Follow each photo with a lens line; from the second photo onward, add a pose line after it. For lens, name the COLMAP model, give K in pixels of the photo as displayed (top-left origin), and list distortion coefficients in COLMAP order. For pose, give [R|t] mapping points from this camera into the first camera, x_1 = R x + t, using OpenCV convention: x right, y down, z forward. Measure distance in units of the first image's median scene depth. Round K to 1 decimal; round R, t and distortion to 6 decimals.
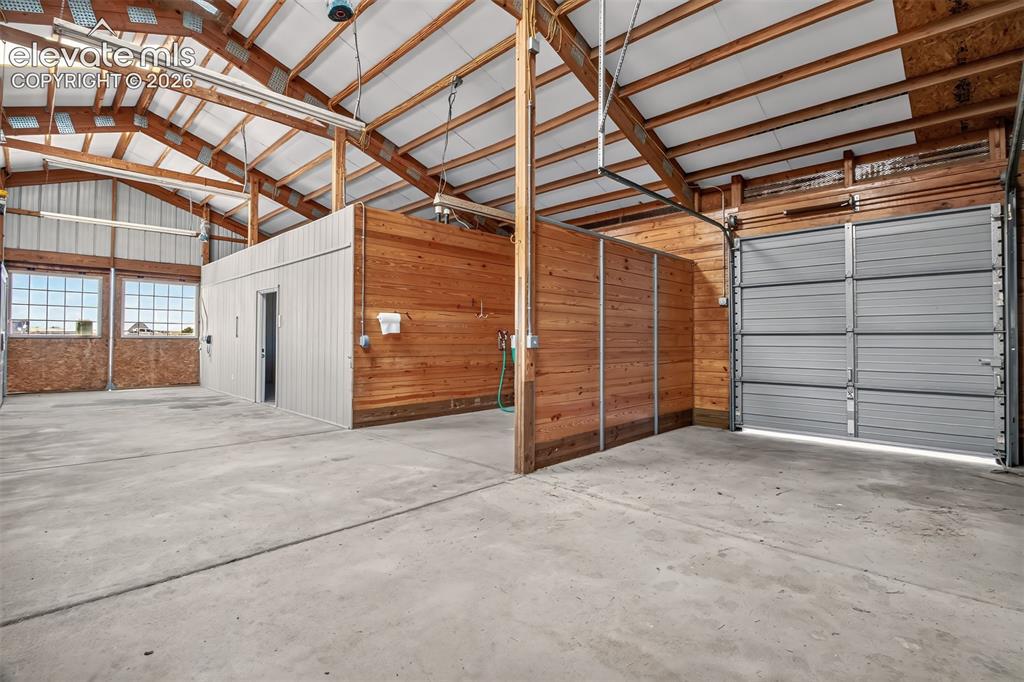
lens RADIAL K [[479.4, 0, 512.0], [0, 479.4, 338.3], [0, 0, 1]] dist [-0.014589, -0.003407]
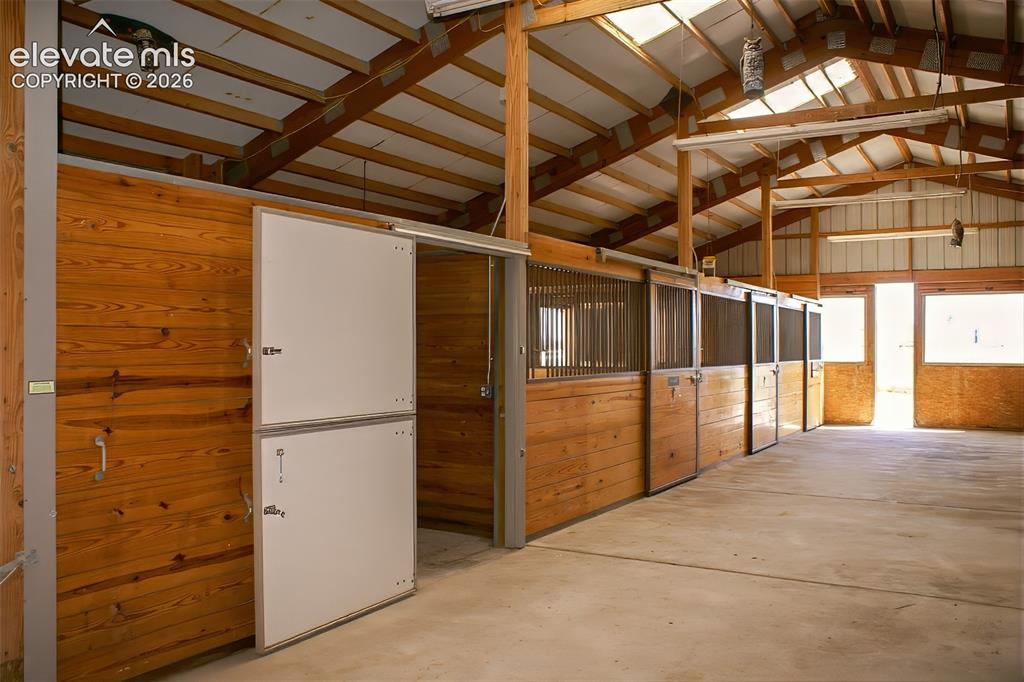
lens RADIAL K [[798.4, 0, 513.3], [0, 798.4, 344.6], [0, 0, 1]] dist [-0.001868, 0.000323]
pose [[0.198159, -0.020948, -0.979946, 1.133707], [0.015548, 0.999713, -0.018226, -0.076999], [0.980047, -0.011624, 0.198428, 0.108377]]
